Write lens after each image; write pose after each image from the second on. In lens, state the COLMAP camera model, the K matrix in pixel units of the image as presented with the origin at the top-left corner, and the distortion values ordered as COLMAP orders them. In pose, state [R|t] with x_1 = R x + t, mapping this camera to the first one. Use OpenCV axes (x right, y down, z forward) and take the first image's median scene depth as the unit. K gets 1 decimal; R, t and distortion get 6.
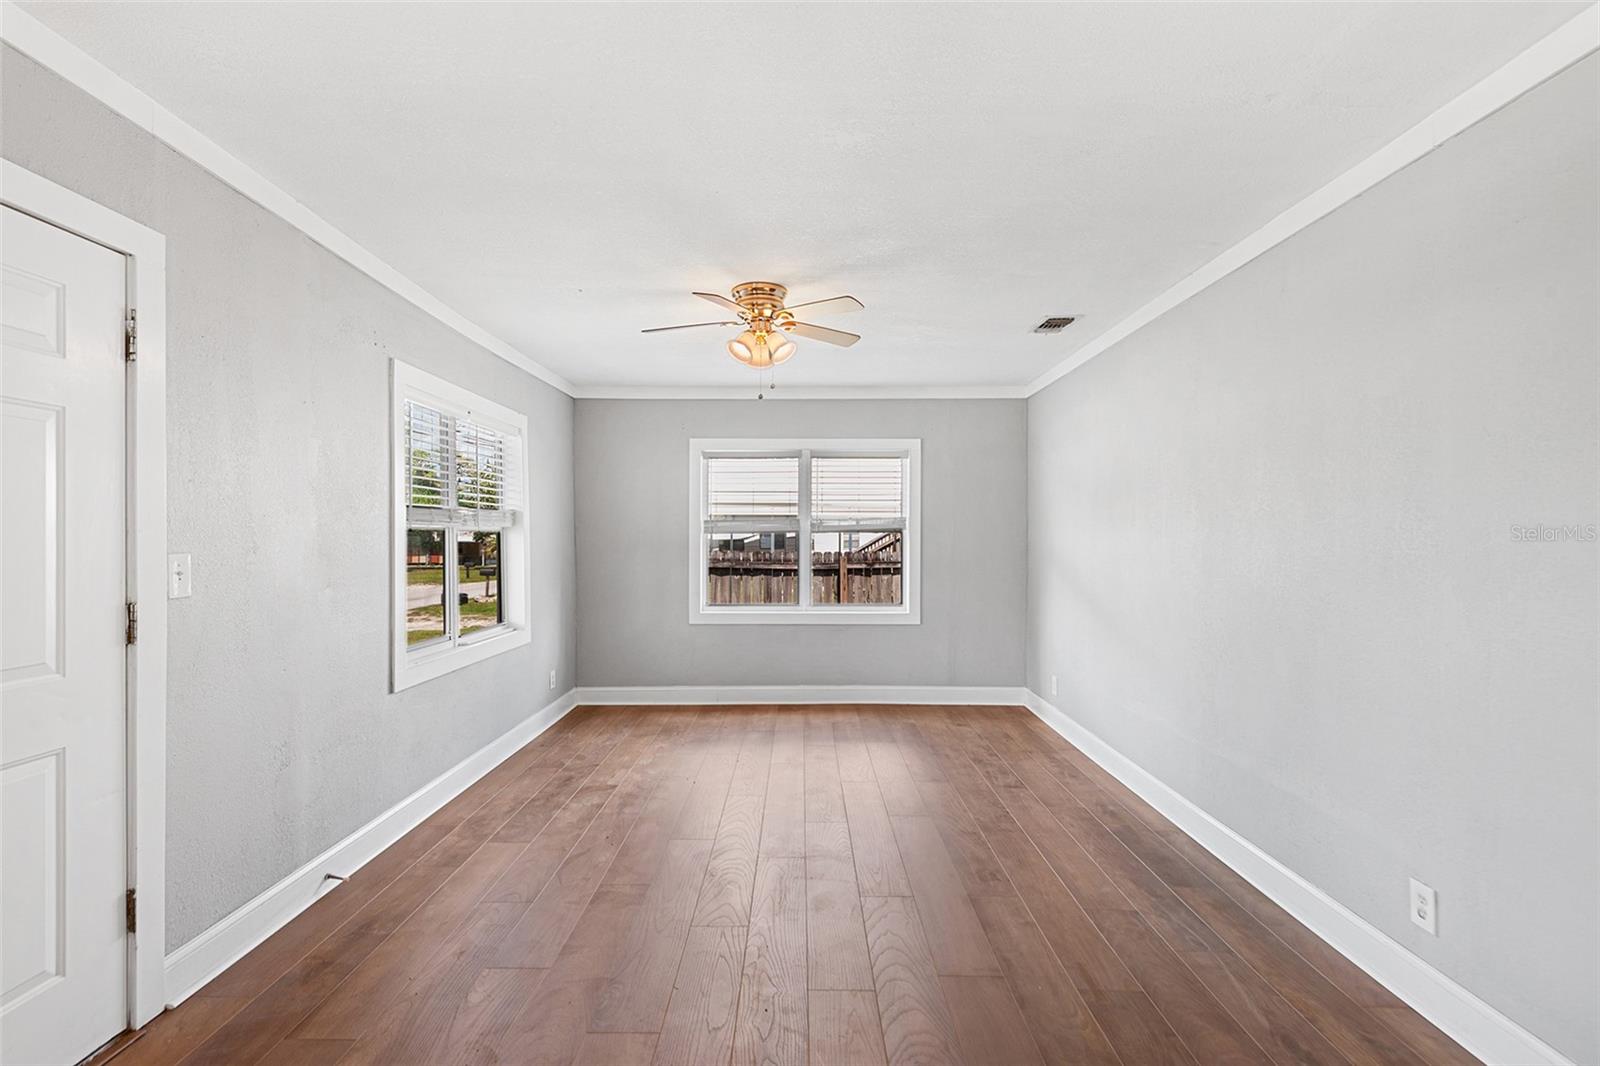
lens RADIAL K [[725.9, 0, 793.0], [0, 725.9, 533.8], [0, 0, 1]] dist [0.041345, -0.023773]
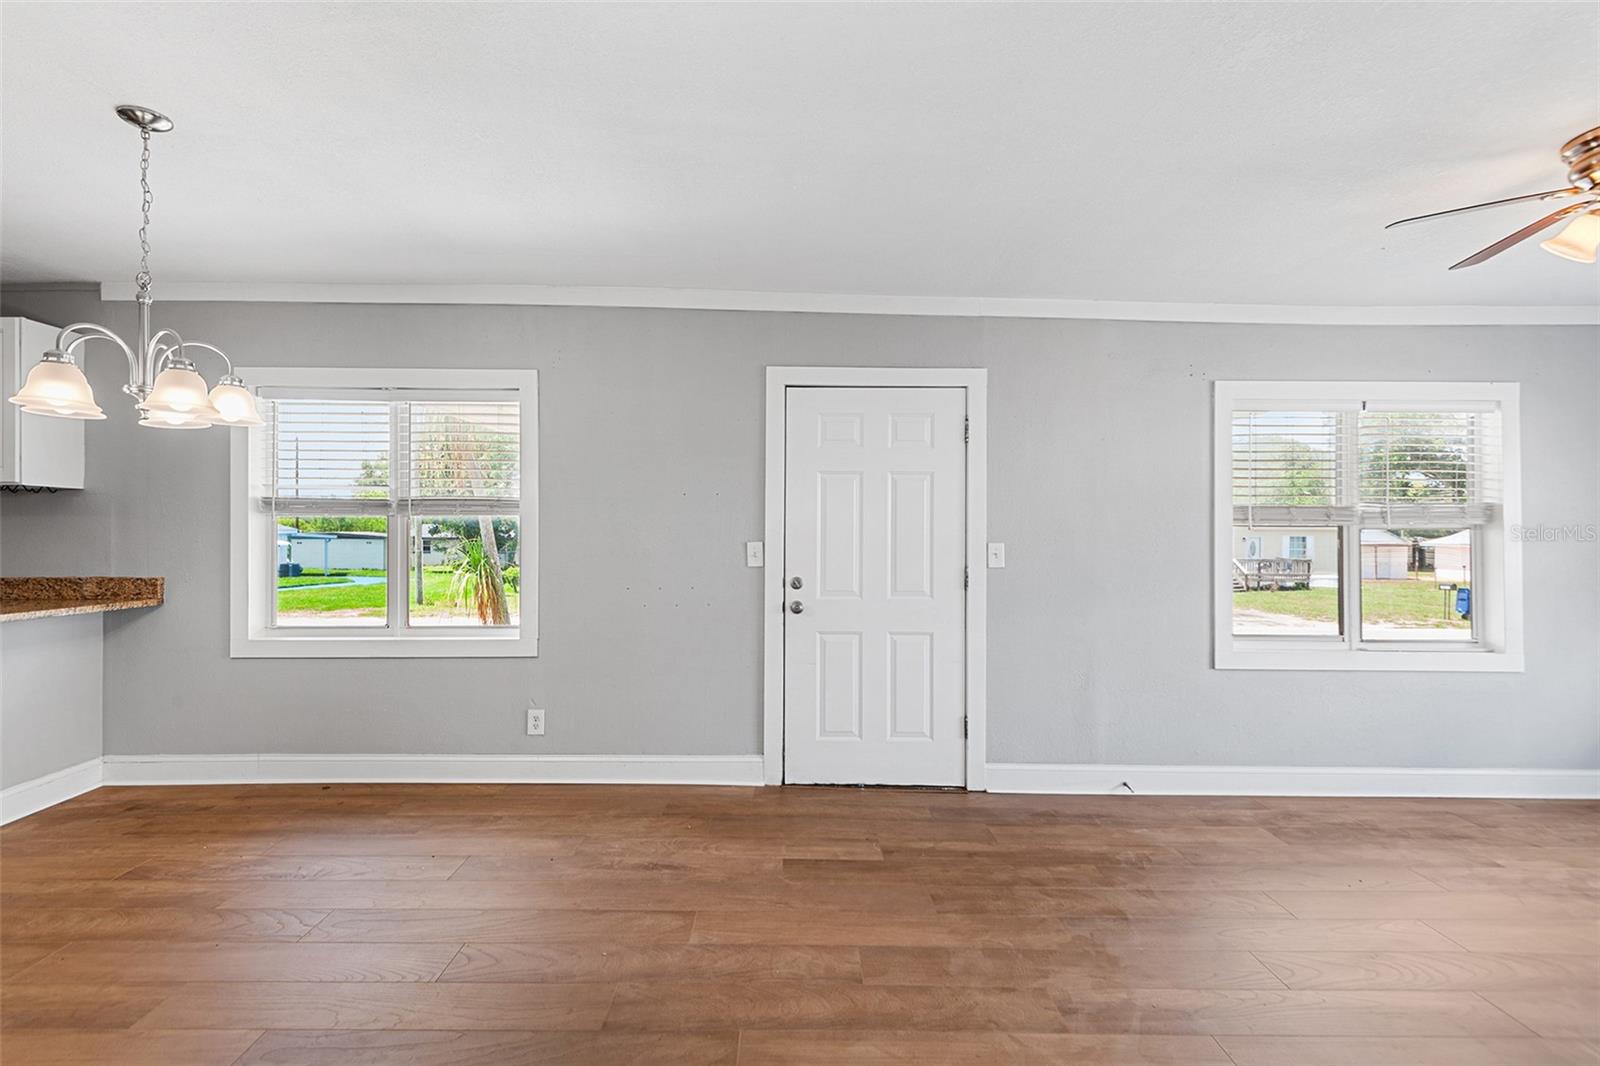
lens RADIAL K [[725.9, 0, 793.0], [0, 725.9, 533.8], [0, 0, 1]] dist [0.041345, -0.023773]
pose [[0.013159, 0.000936, -0.999913, 0.441301], [-0.003055, 0.999995, 0.000896, 0.002941], [0.999909, 0.003043, 0.013161, 0.225899]]
